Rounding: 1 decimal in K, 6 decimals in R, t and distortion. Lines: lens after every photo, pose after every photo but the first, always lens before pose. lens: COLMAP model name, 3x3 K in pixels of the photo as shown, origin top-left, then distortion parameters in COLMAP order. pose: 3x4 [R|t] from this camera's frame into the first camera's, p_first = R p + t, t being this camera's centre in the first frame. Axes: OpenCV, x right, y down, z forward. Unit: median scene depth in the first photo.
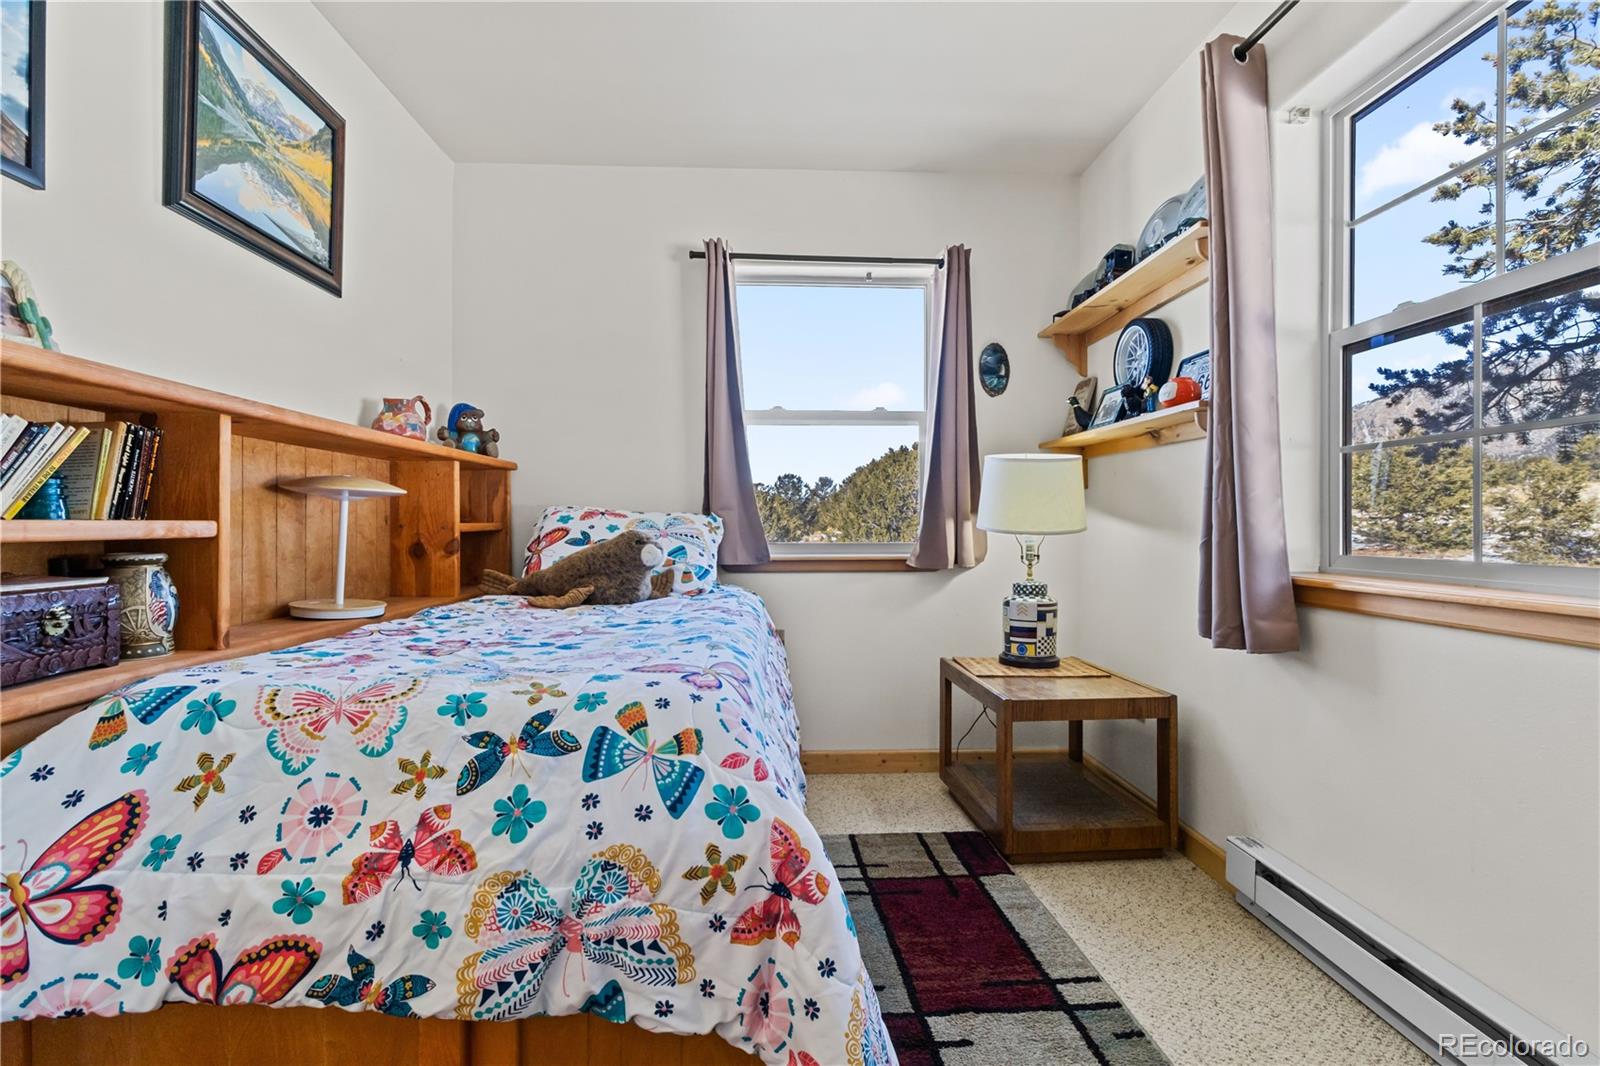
lens RADIAL K [[741.5, 0, 798.3], [0, 741.5, 524.7], [0, 0, 1]] dist [0.000051, 0.001725]
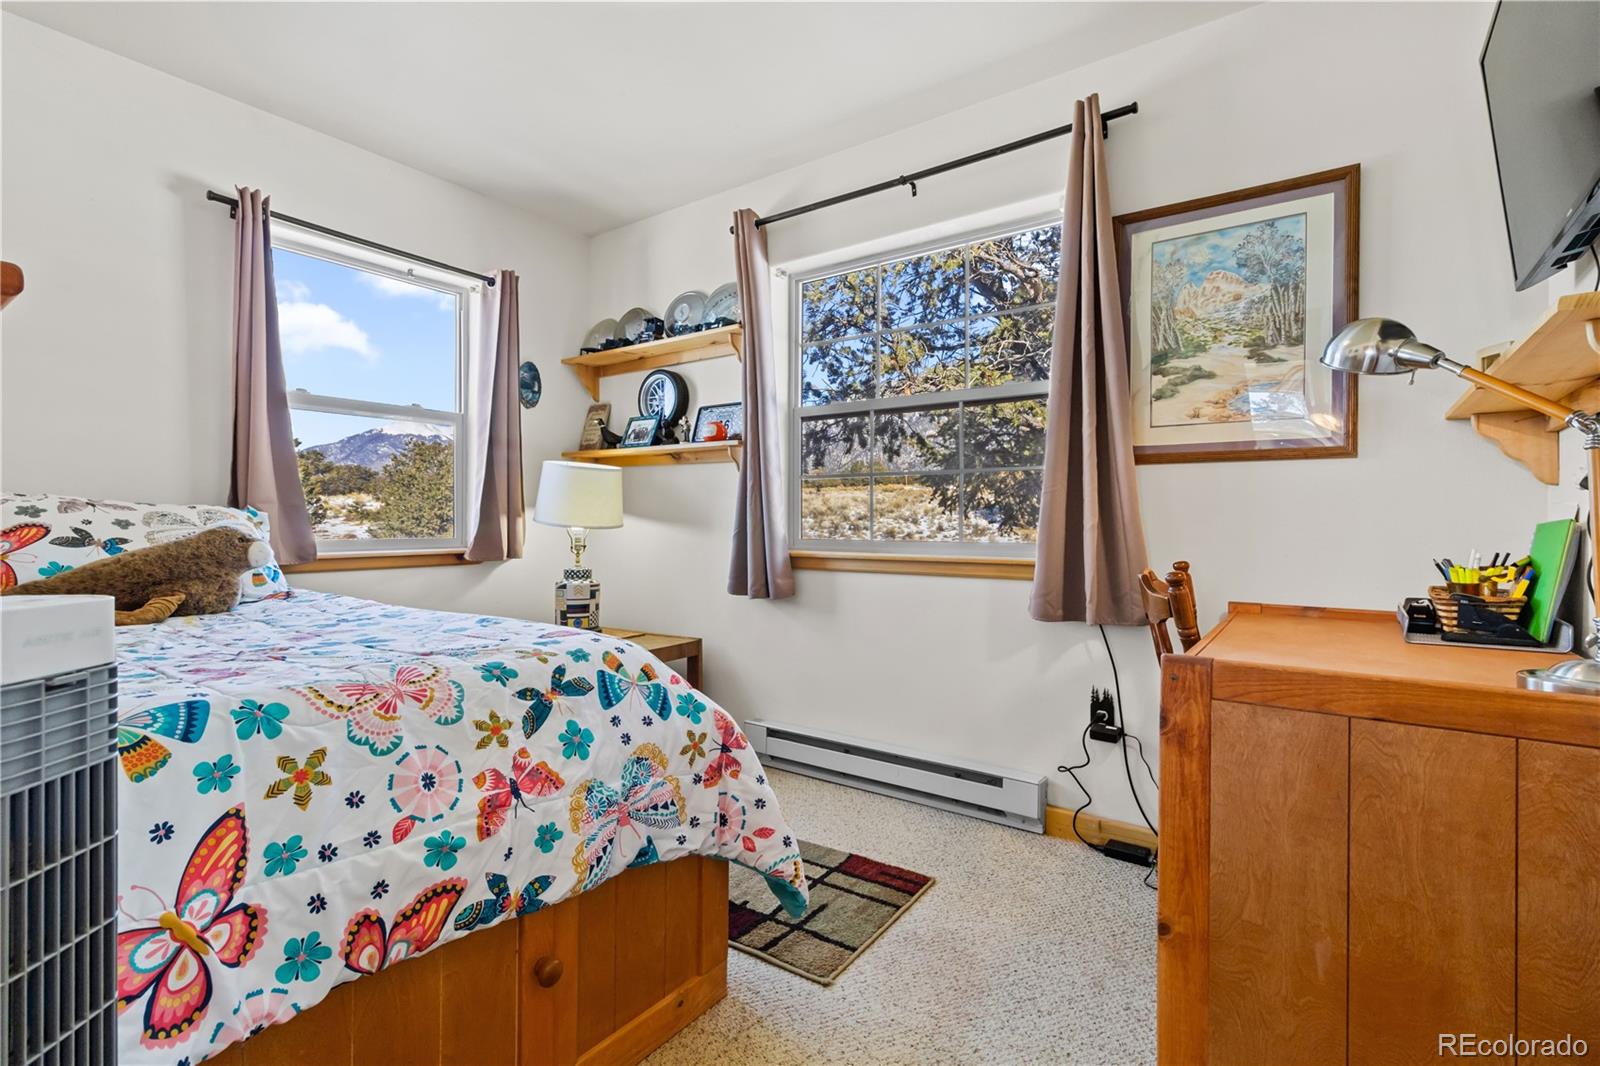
lens RADIAL K [[741.5, 0, 800.9], [0, 741.5, 528.7], [0, 0, 1]] dist [0.000051, 0.001725]
pose [[0.619398, -0.004659, 0.785063, -1.138748], [-0.002501, 0.999966, 0.007908, 0.005700], [-0.785073, -0.006861, 0.619365, -0.114300]]
